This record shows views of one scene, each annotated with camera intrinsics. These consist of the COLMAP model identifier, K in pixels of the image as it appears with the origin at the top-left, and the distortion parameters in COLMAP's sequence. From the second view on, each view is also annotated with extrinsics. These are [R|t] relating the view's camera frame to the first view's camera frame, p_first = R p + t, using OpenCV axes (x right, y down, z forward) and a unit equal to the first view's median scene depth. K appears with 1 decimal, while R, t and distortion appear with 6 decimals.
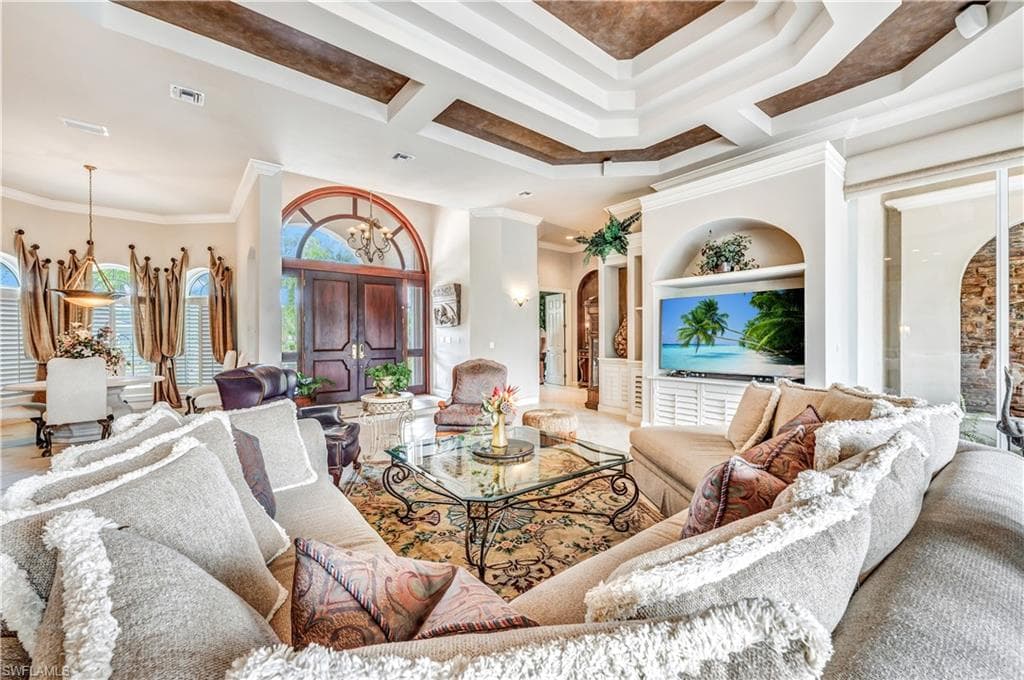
lens RADIAL K [[408.3, 0, 512.0], [0, 408.3, 340.0], [0, 0, 1]] dist [-0.000334, -0.000032]
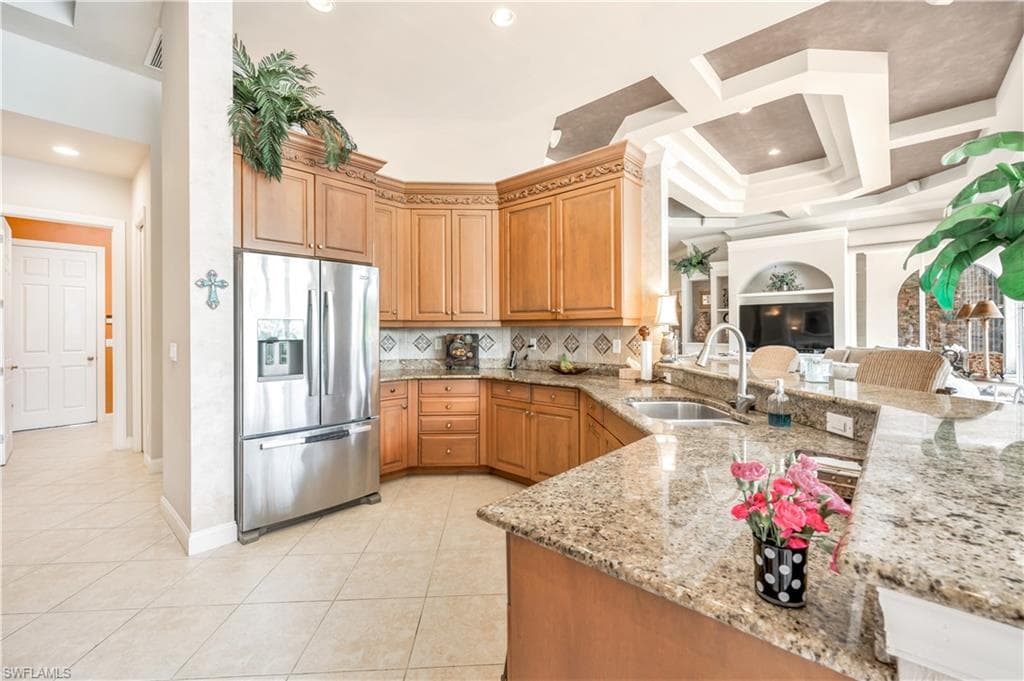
lens RADIAL K [[411.4, 0, 516.1], [0, 411.4, 328.1], [0, 0, 1]] dist [-0.010184, -0.000090]
pose [[0.989802, -0.001237, 0.142445, -0.834397], [0.001895, 0.999988, -0.004487, -0.000546], [-0.142438, 0.004712, 0.989793, -0.548866]]
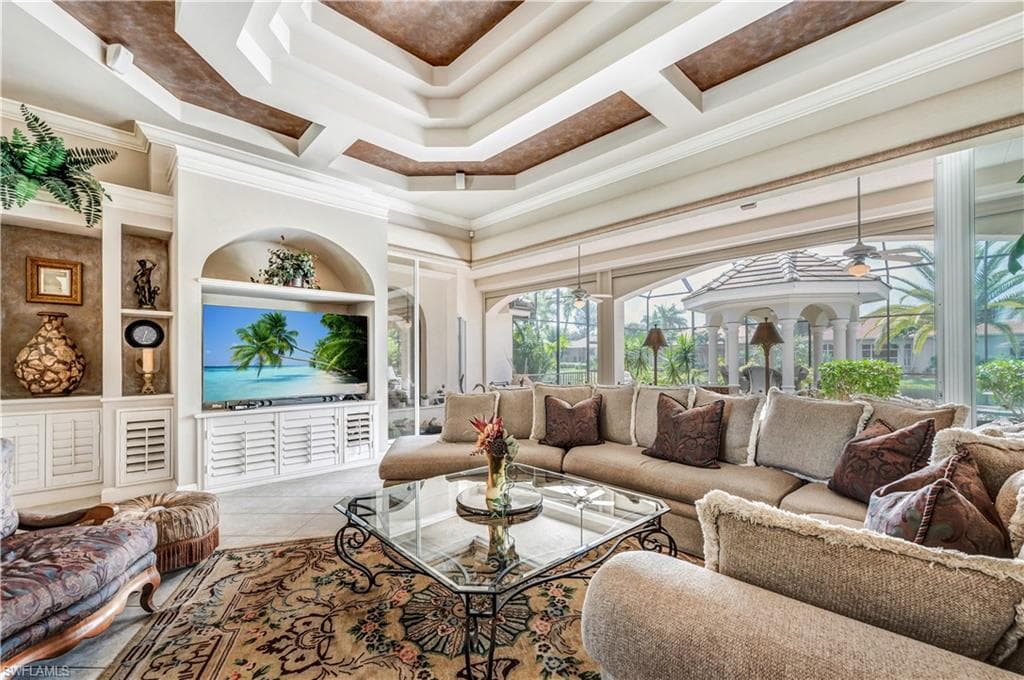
lens RADIAL K [[424.3, 0, 509.1], [0, 424.3, 355.2], [0, 0, 1]] dist [-0.001105, -0.000108]
pose [[-0.086252, 0.015330, 0.996155, -0.450555], [0.017589, 0.999749, -0.013862, 0.009885], [-0.996118, 0.016326, -0.086500, 0.590867]]
